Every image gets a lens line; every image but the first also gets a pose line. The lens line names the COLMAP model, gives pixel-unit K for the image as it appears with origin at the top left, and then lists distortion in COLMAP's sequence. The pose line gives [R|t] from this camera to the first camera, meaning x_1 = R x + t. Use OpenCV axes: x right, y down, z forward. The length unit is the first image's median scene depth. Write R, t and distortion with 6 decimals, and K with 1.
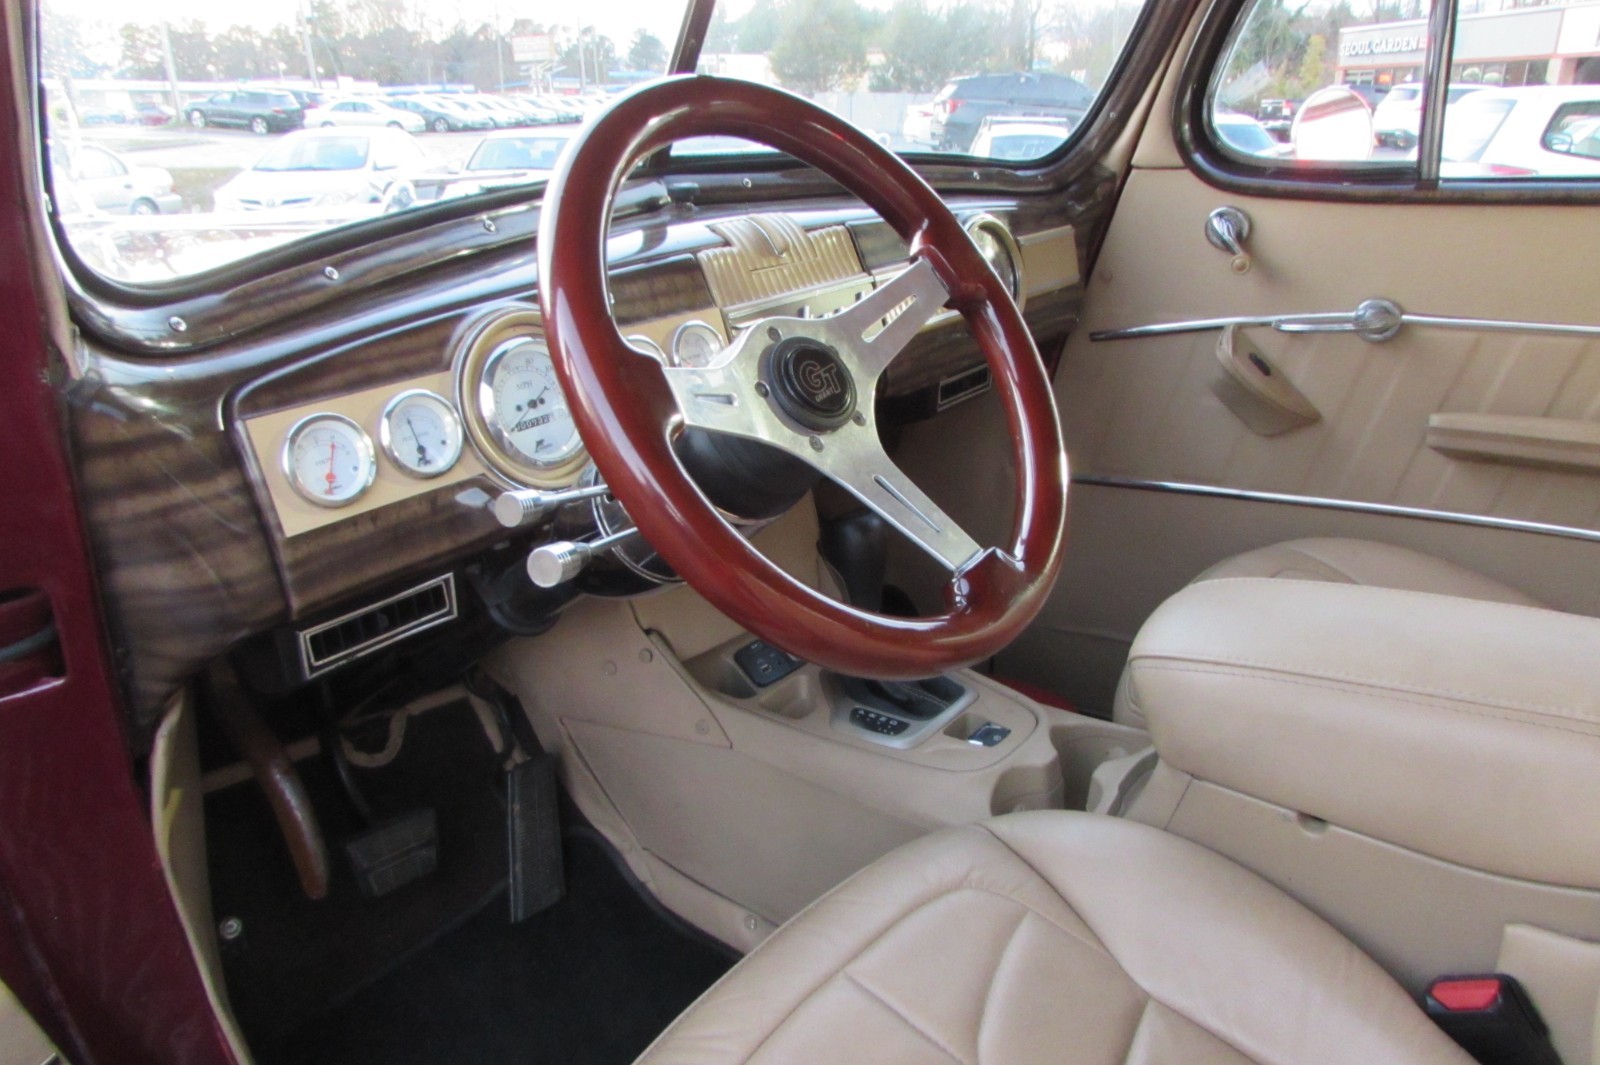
lens RADIAL K [[1096.2, 0, 802.7], [0, 1096.2, 524.9], [0, 0, 1]] dist [-0.039543, 0.006253]
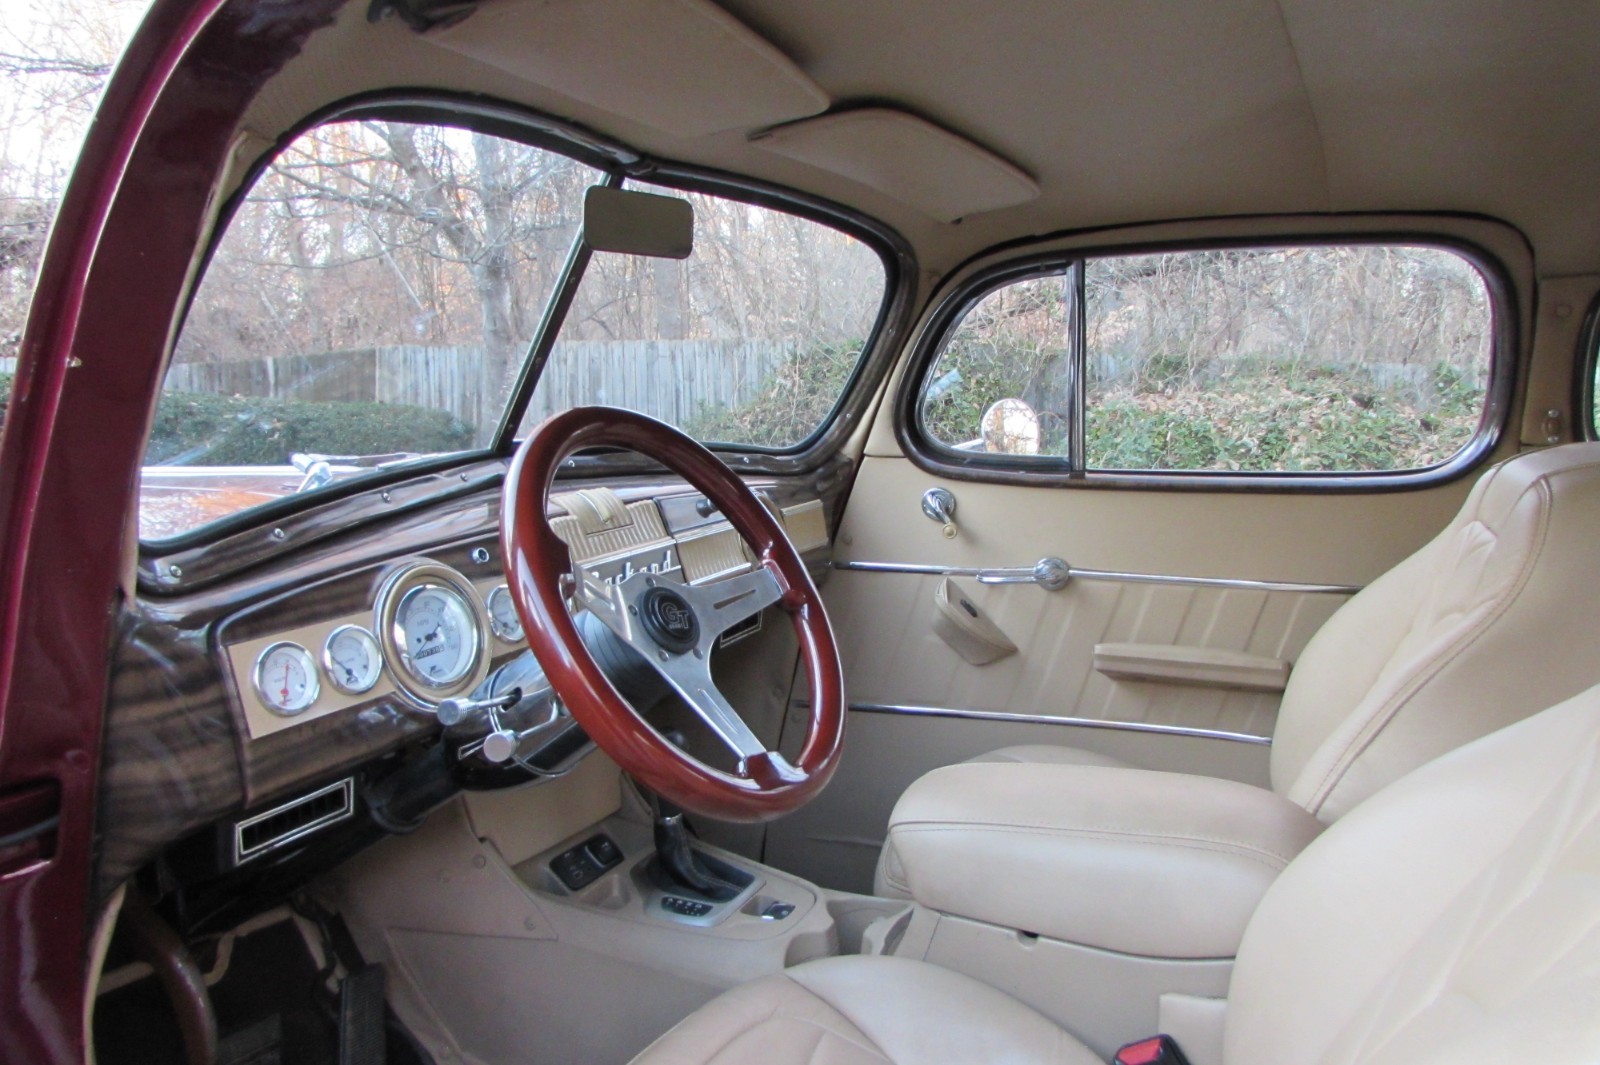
lens RADIAL K [[1096.2, 0, 802.7], [0, 1096.2, 524.9], [0, 0, 1]] dist [-0.039543, 0.006253]
pose [[0.970971, 0.017336, 0.238566, -0.104908], [0.036946, 0.974531, -0.221187, 0.046518], [-0.236325, 0.223580, 0.945602, -0.259860]]
